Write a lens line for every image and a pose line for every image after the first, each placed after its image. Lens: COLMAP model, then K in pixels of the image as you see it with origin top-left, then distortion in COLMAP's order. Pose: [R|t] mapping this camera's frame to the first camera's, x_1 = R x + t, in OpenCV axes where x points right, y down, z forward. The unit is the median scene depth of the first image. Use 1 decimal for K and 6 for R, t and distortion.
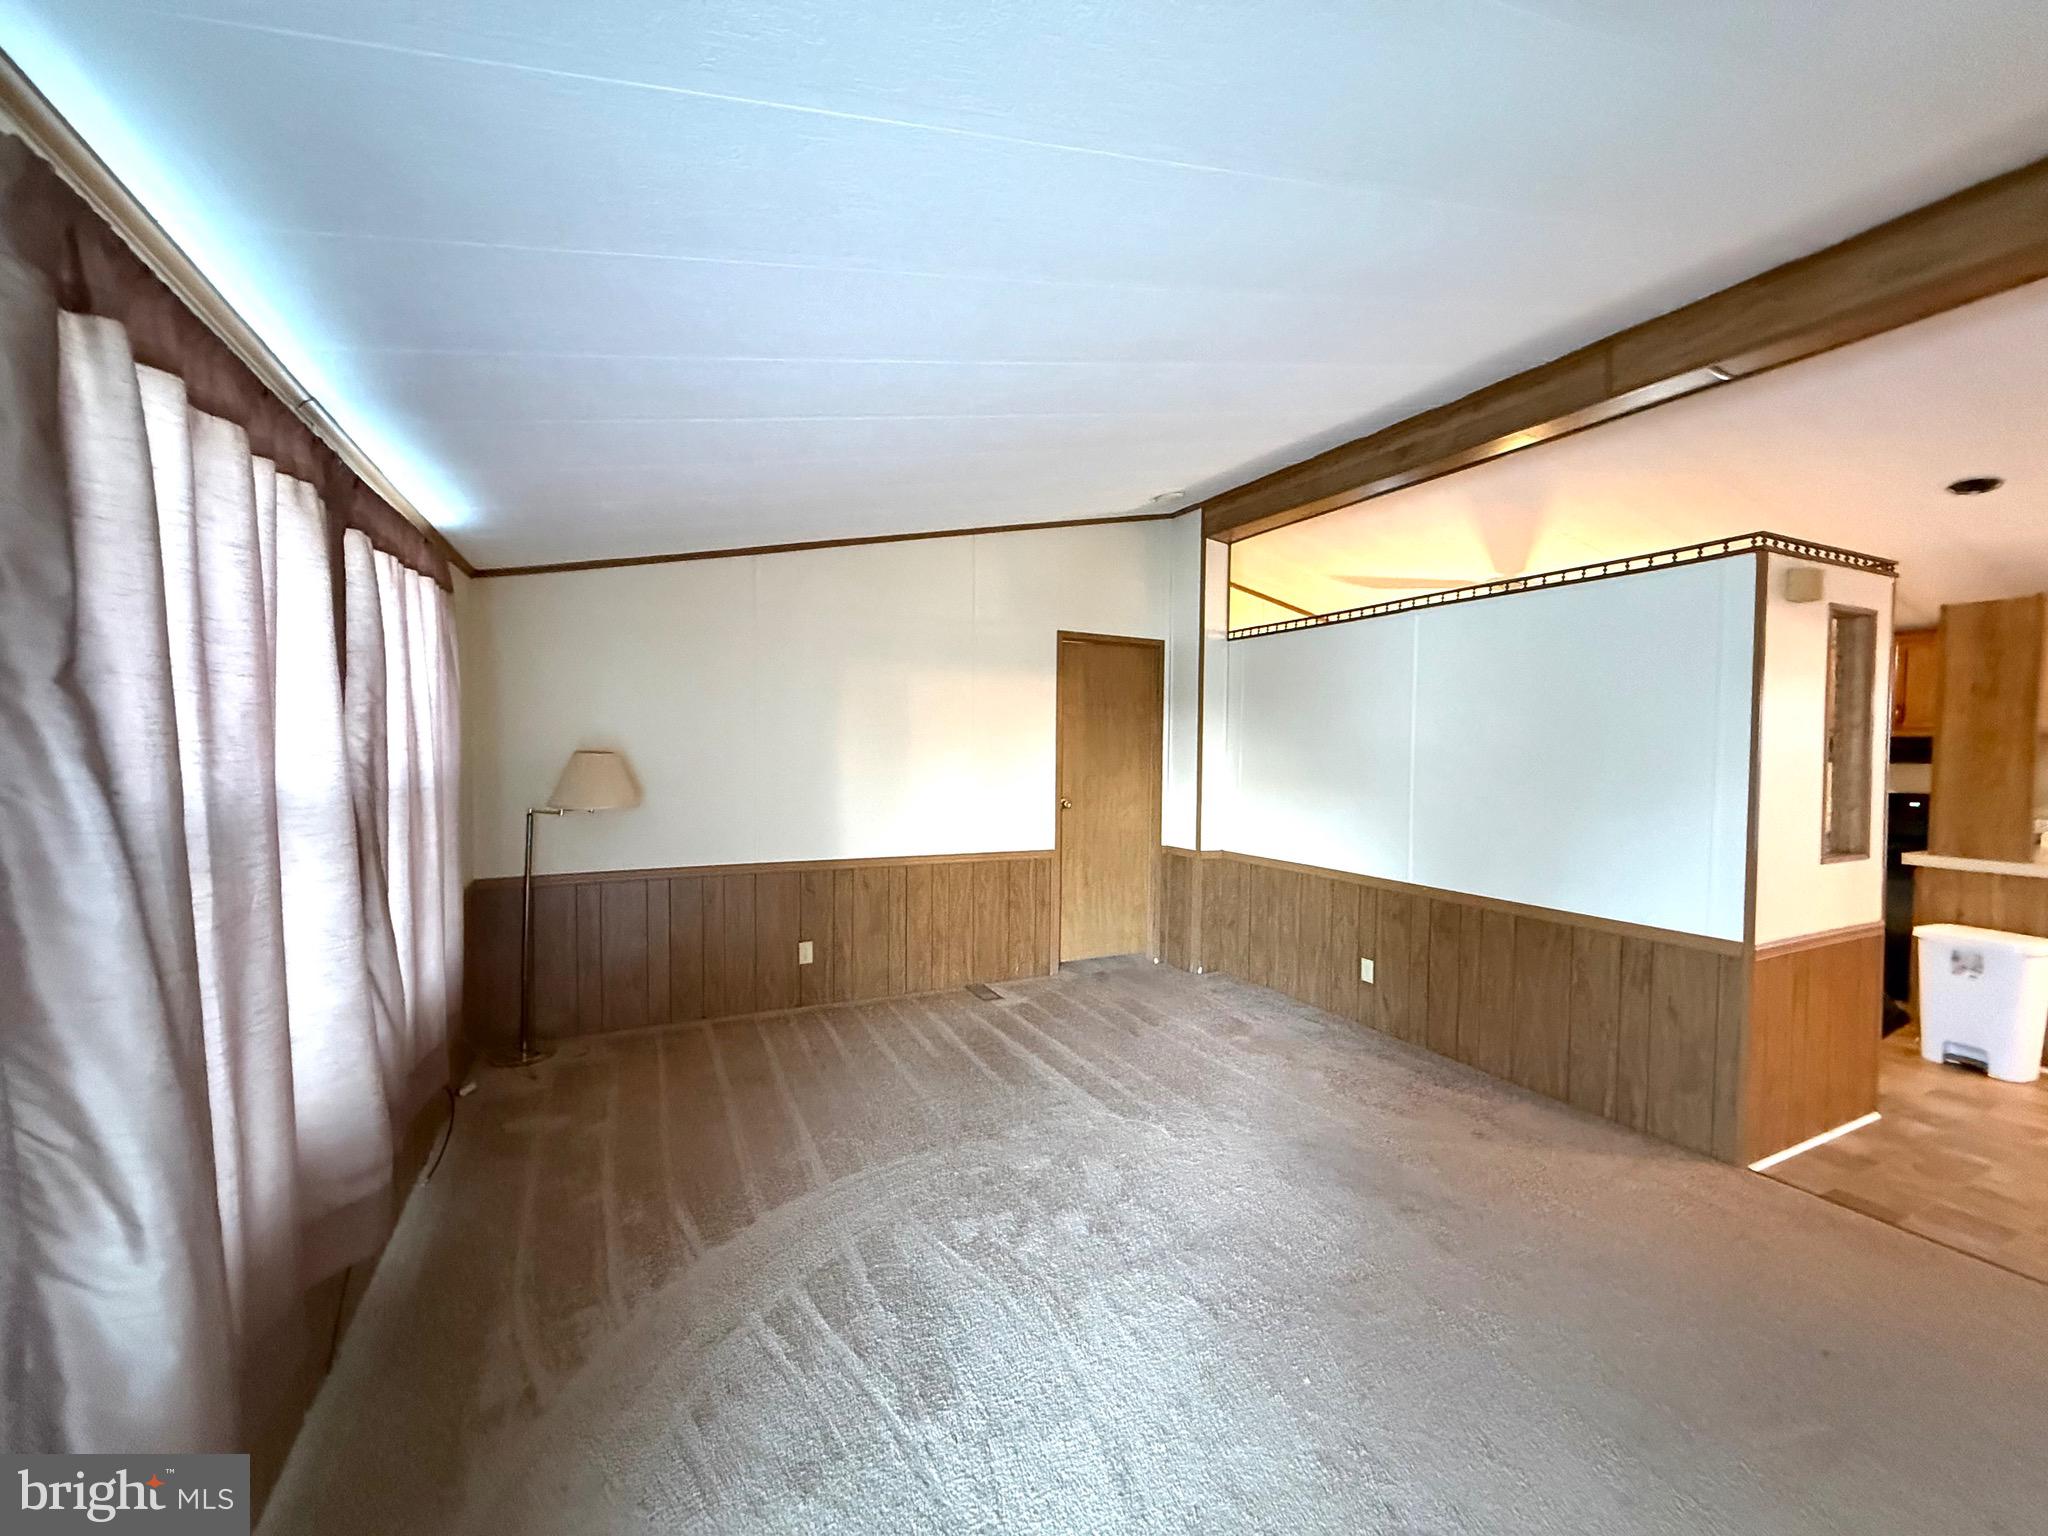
lens RADIAL K [[813.7, 0, 1024.0], [0, 813.7, 768.0], [0, 0, 1]] dist [0.000078, 0.000087]
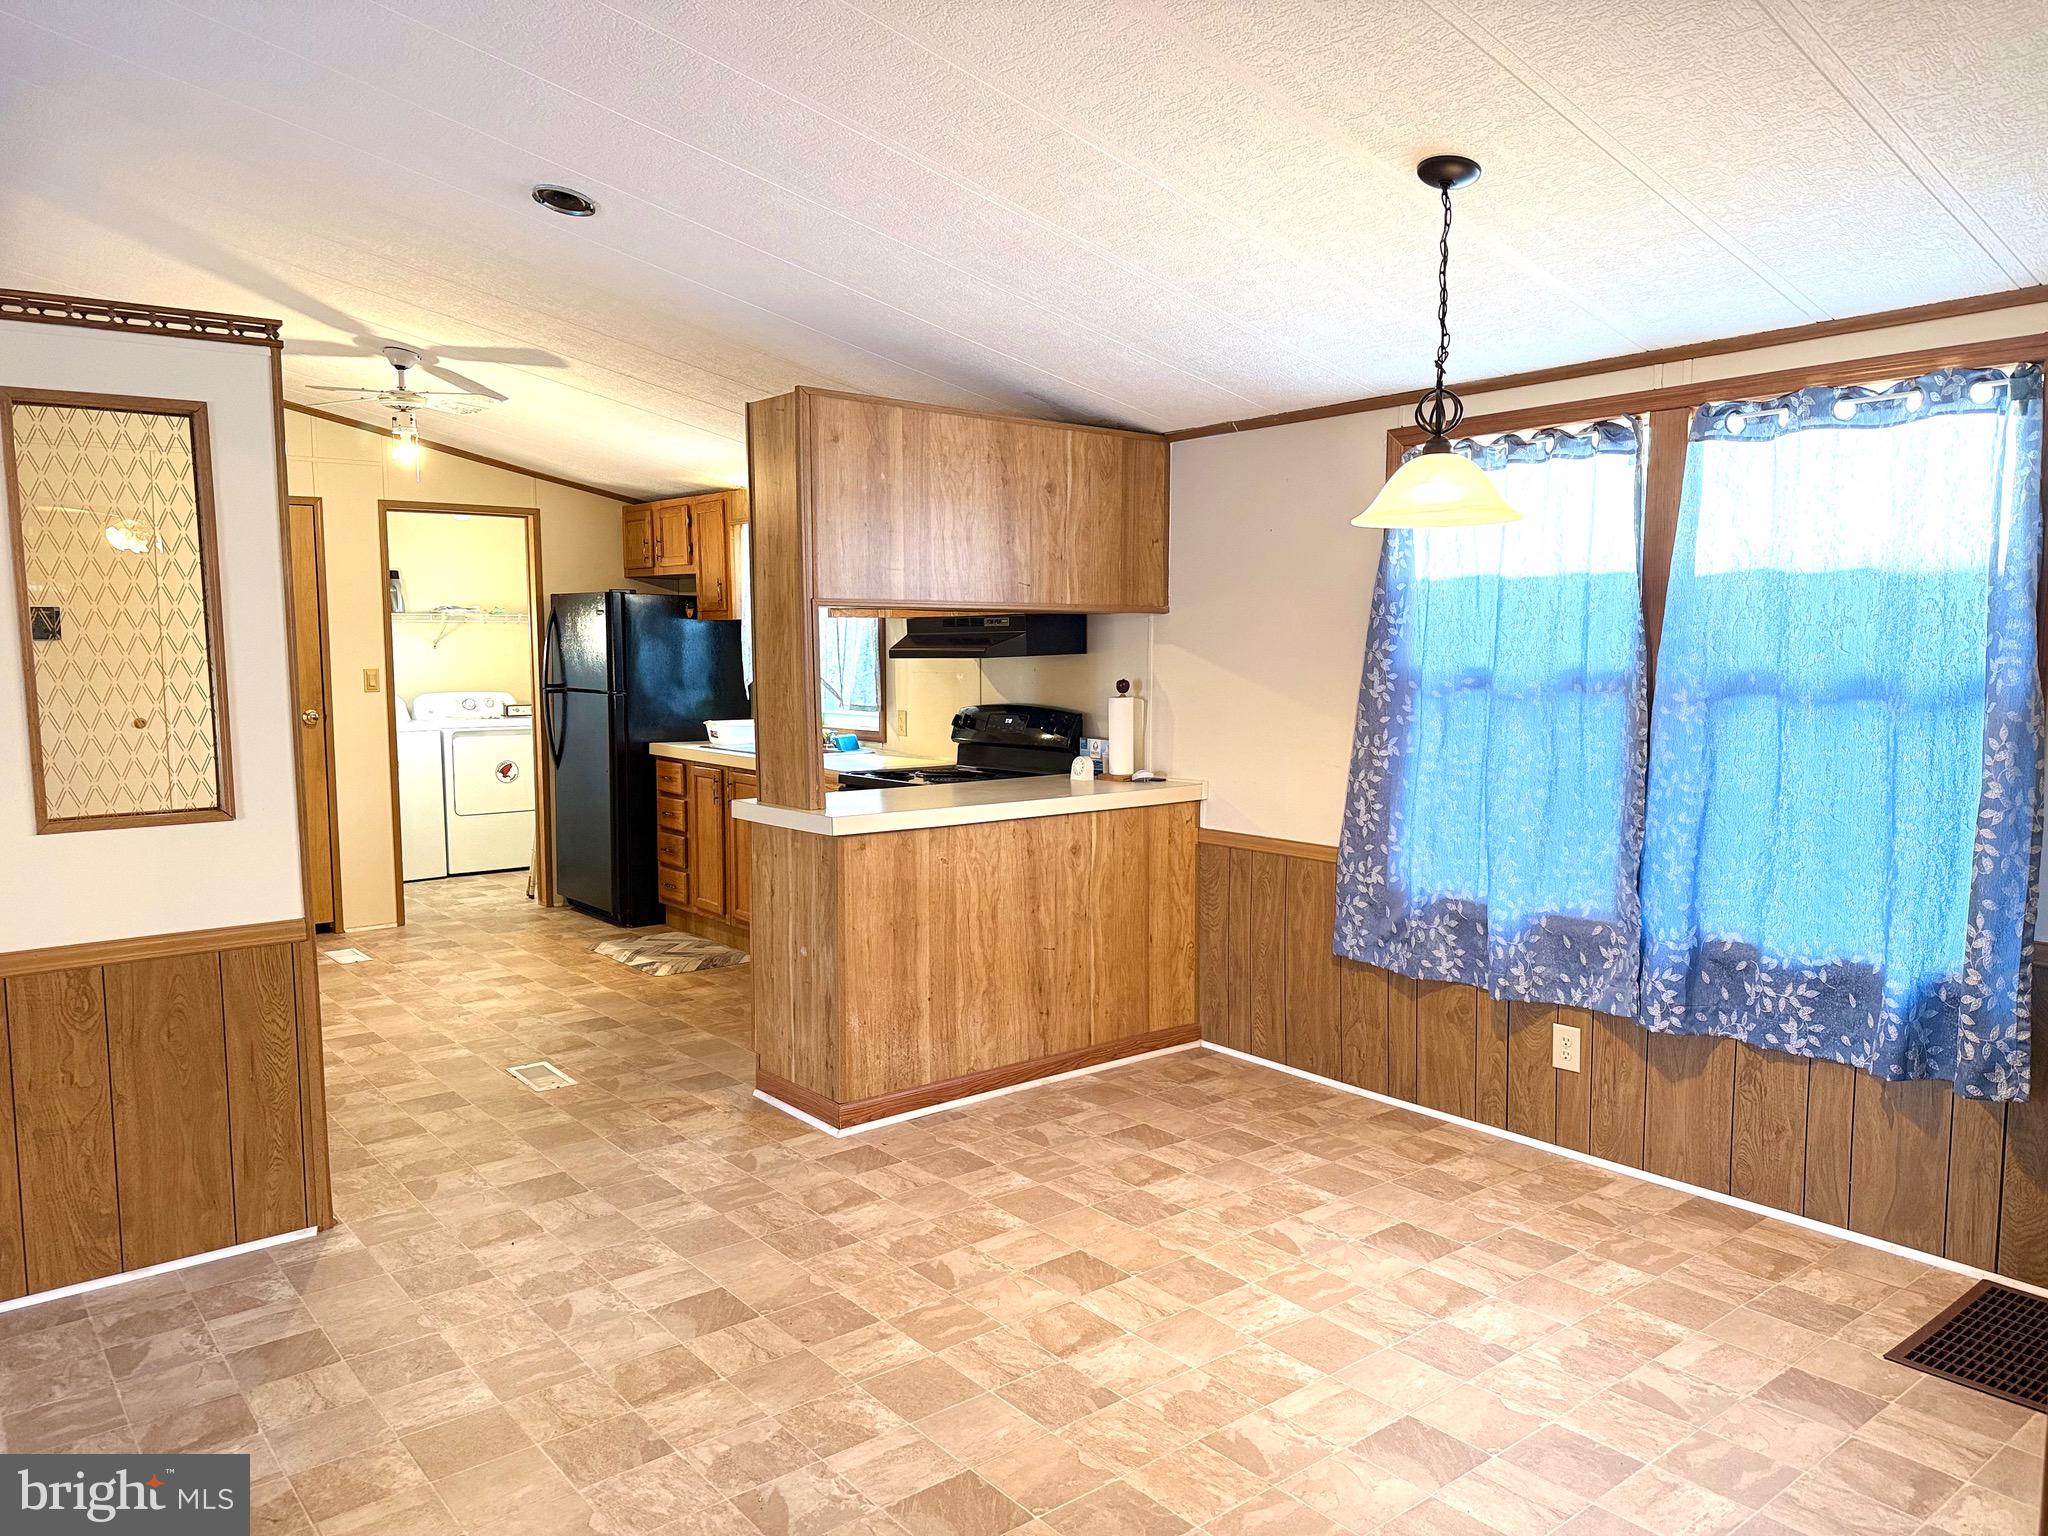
lens RADIAL K [[1426.8, 0, 1024.0], [0, 1426.8, 768.0], [0, 0, 1]] dist [0.127927, -0.205403]
pose [[0.974917, -0.035735, 0.219680, 1.227216], [0.021827, 0.997620, 0.065411, 0.012034], [-0.221495, -0.058975, 0.973377, -0.158351]]
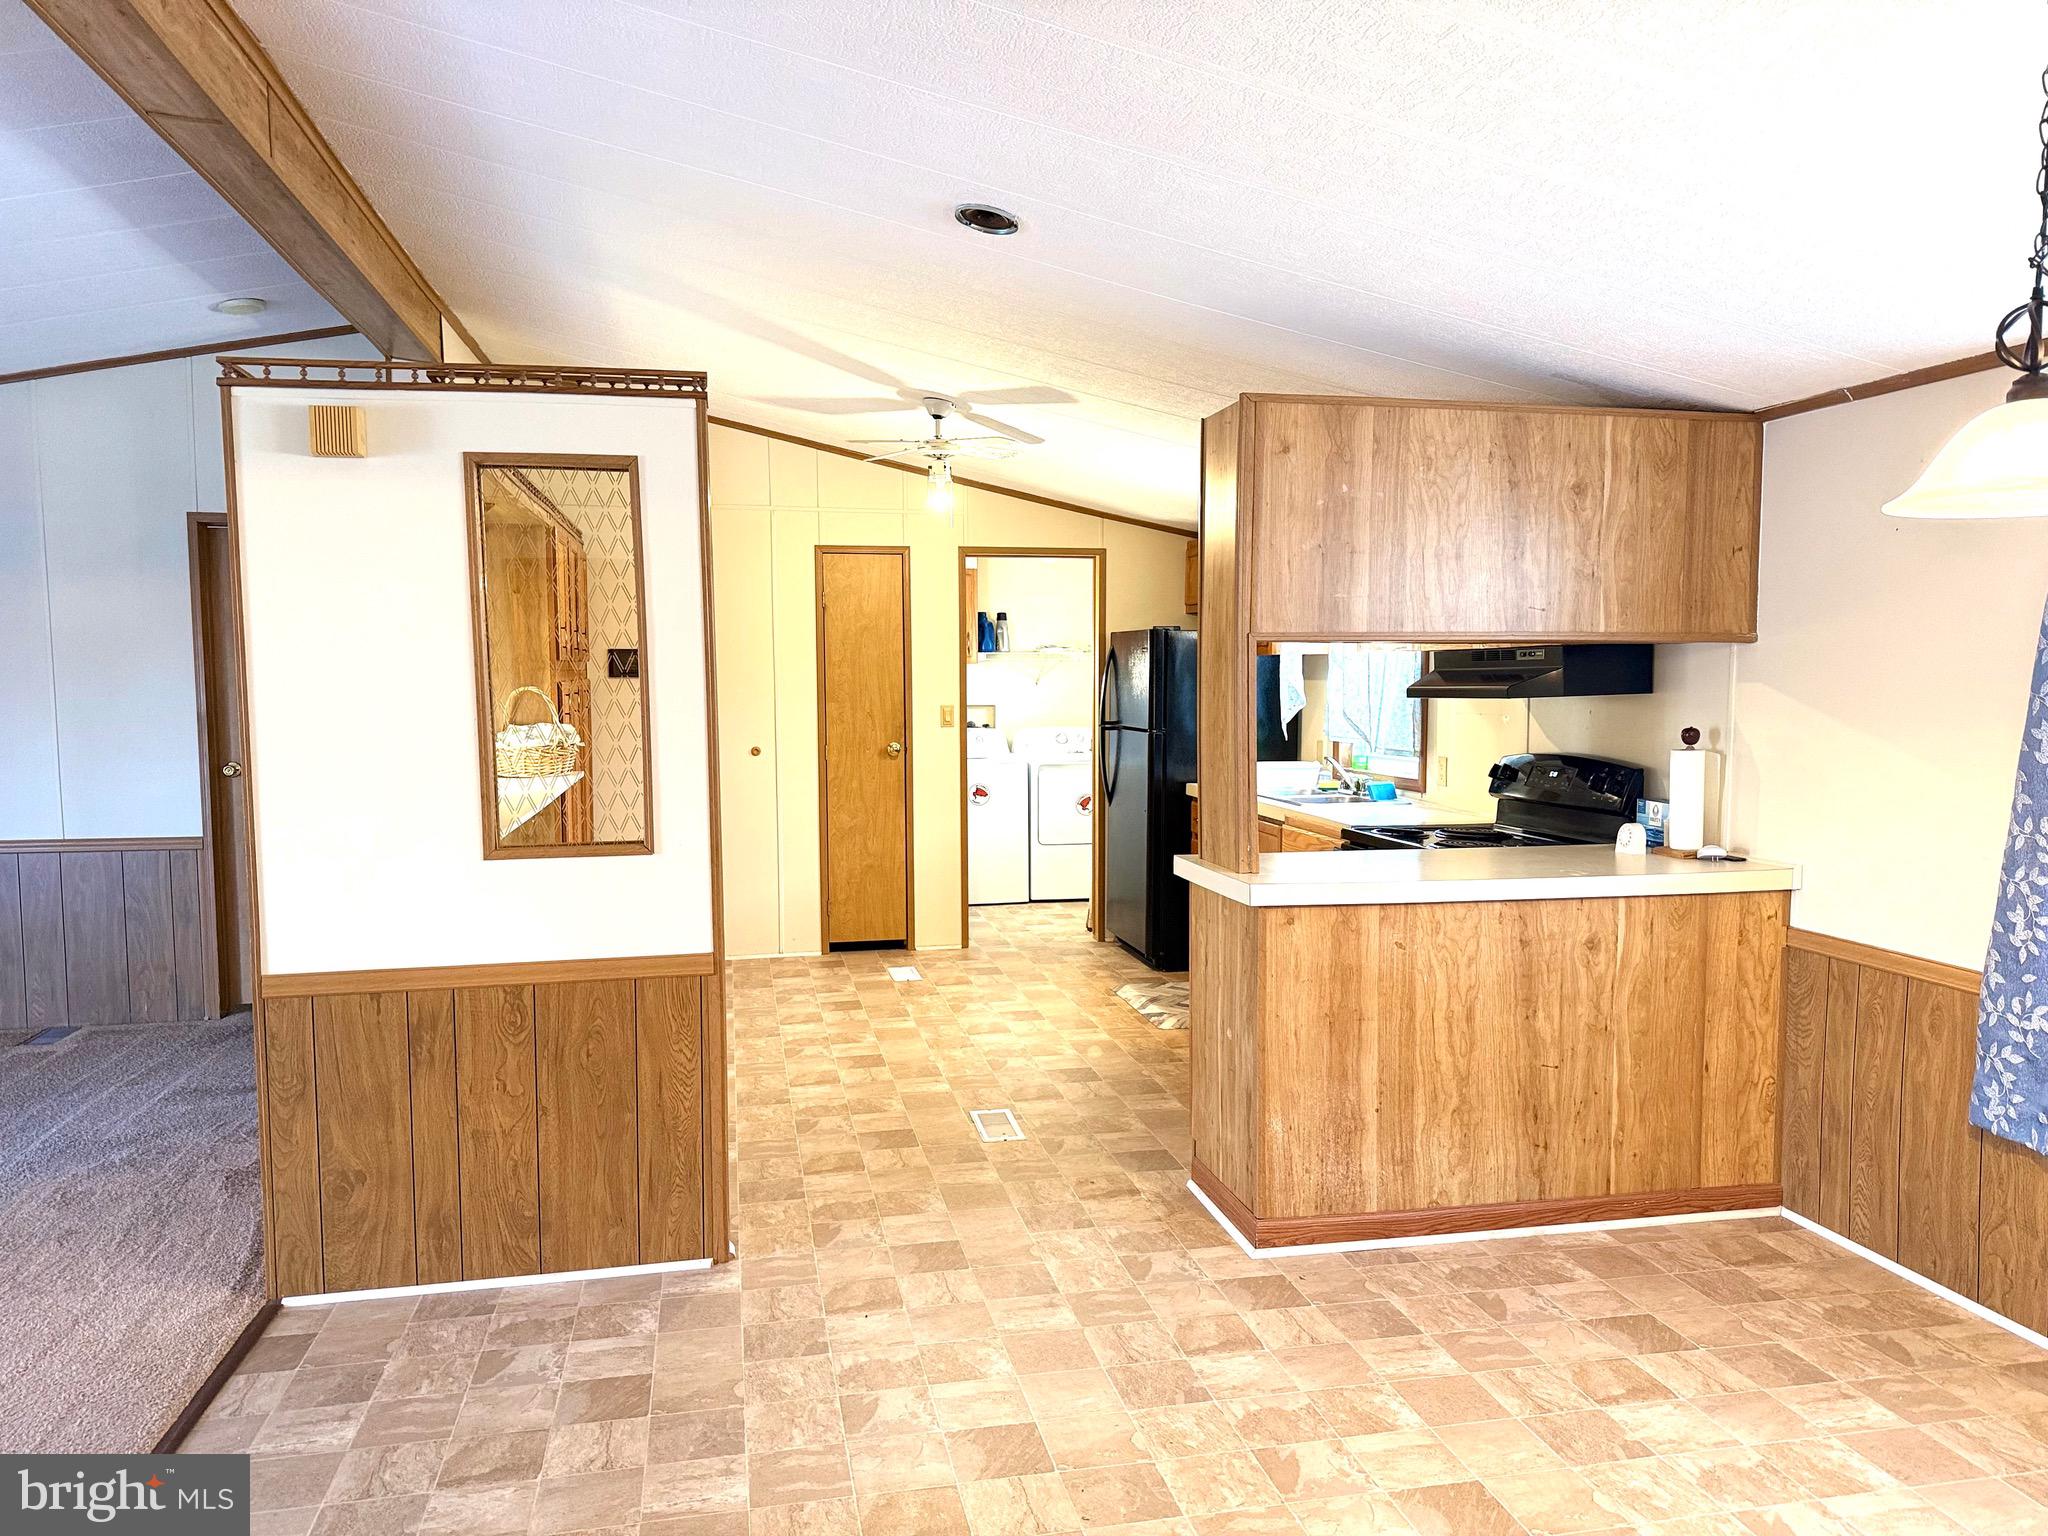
lens RADIAL K [[1447.1, 0, 1024.0], [0, 1447.1, 768.0], [0, 0, 1]] dist [0.049407, -0.068988]
pose [[0.968429, 0.000799, -0.249290, 1.426215], [0.009185, 0.999202, 0.038883, 0.001592], [0.249122, -0.039946, 0.967648, -0.011688]]
